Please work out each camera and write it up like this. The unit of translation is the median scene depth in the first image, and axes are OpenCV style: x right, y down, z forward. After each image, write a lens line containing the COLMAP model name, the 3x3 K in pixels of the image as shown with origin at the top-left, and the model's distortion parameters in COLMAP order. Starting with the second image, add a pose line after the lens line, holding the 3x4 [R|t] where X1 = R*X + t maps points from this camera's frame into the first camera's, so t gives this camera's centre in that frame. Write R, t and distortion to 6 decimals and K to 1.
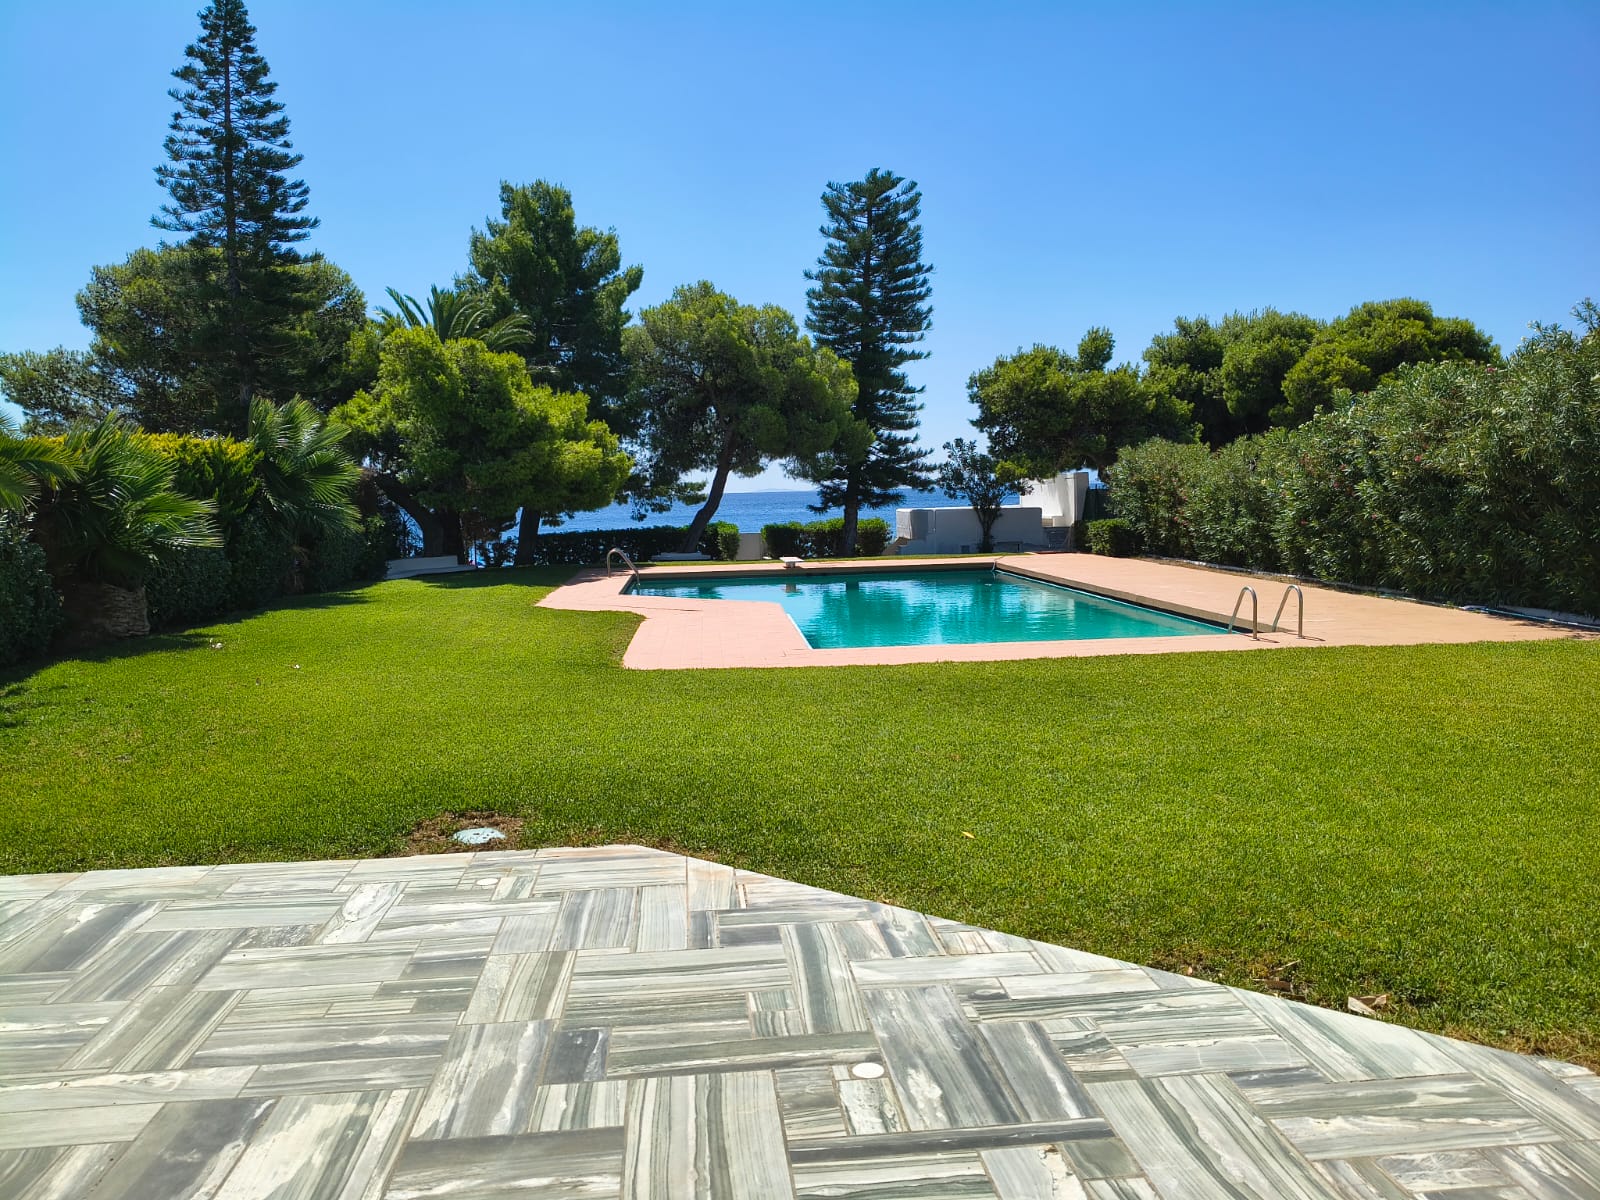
lens RADIAL K [[1221.1, 0, 800.0], [0, 1221.1, 600.0], [0, 0, 1]] dist [0.001595, -0.000340]
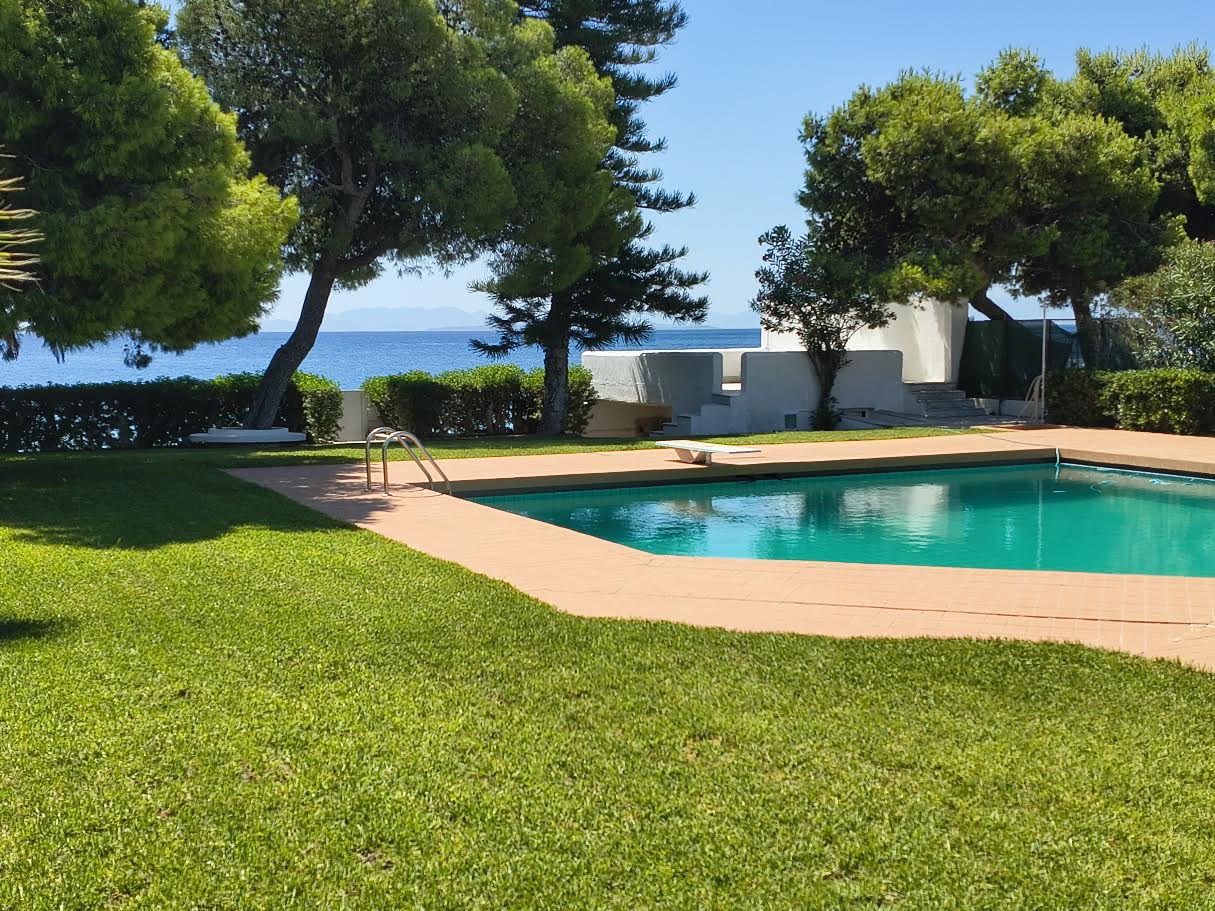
lens RADIAL K [[1579.3, 0, 607.5], [0, 1579.3, 455.5], [0, 0, 1]] dist [-0.005423, -0.043713]
pose [[0.938029, -0.009387, 0.346430, -0.191408], [0.014760, 0.999808, -0.012873, -0.016913], [-0.346243, 0.017189, 0.937988, 0.322147]]
